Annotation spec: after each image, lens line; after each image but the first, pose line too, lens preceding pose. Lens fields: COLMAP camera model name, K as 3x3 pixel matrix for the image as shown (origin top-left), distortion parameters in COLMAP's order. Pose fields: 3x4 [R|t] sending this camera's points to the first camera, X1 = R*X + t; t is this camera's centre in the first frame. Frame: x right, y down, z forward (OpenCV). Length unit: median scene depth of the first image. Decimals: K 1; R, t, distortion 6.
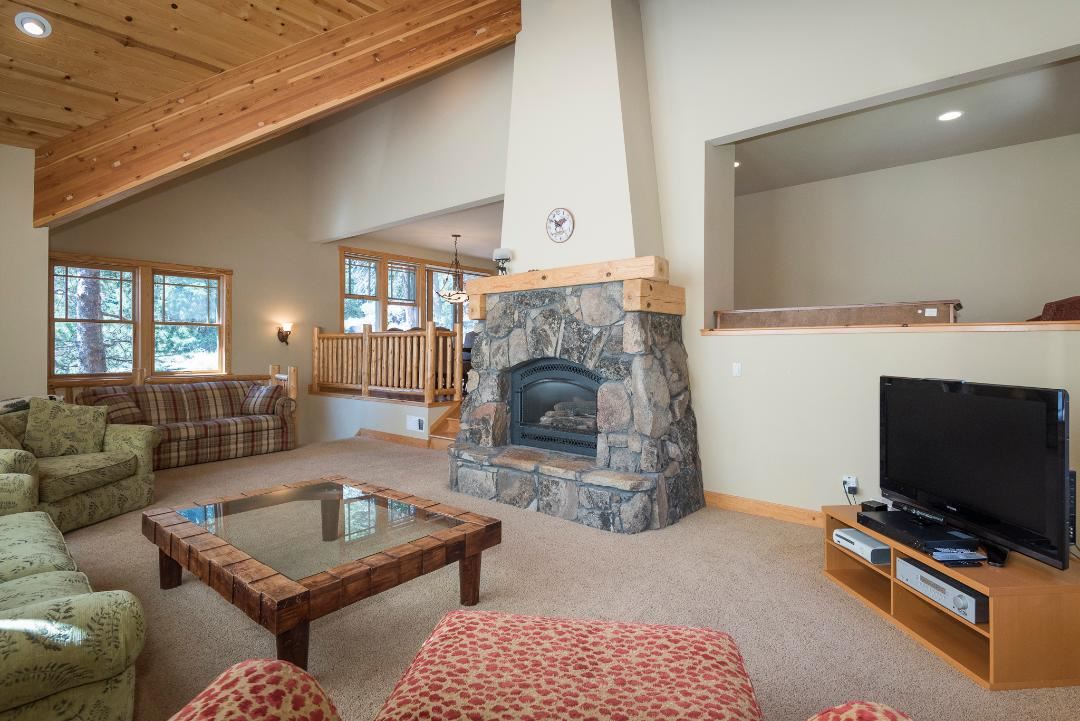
lens RADIAL K [[530.1, 0, 580.9], [0, 530.1, 356.3], [0, 0, 1]] dist [-0.001656, -0.000322]
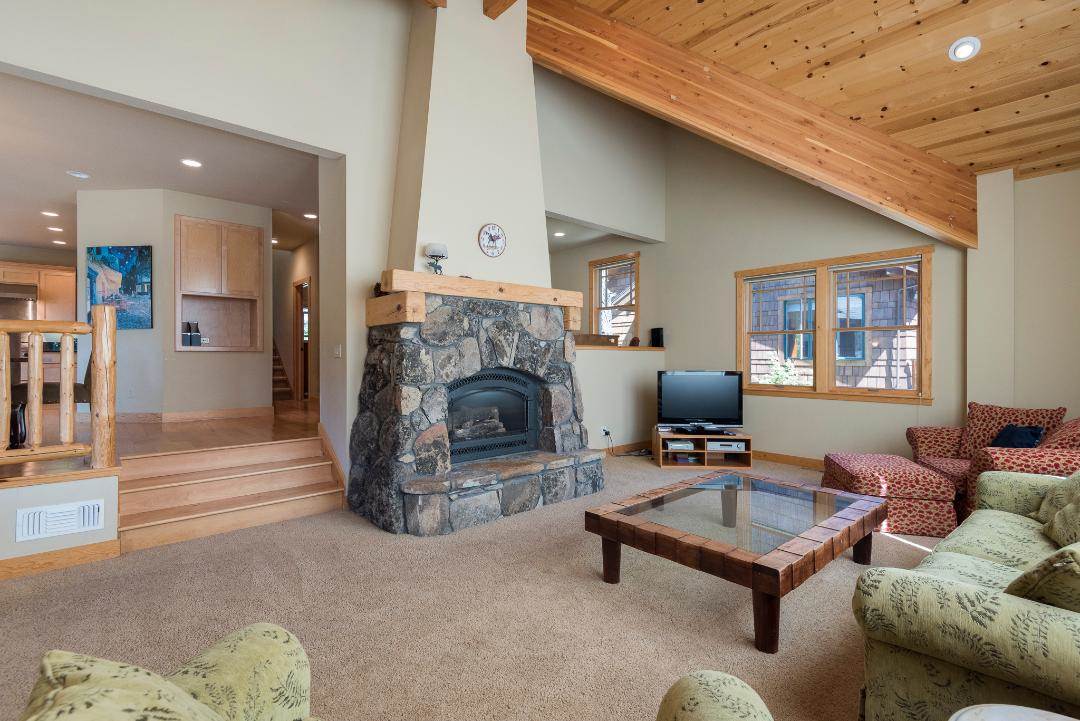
lens RADIAL K [[493.3, 0, 540.0], [0, 493.3, 360.5], [0, 0, 1]] dist [-0.000597, -0.000078]
pose [[0.162527, -0.013102, 0.986617, -1.002462], [0.005454, 0.999908, 0.012380, -0.022232], [-0.986689, 0.003369, 0.162583, 0.764231]]
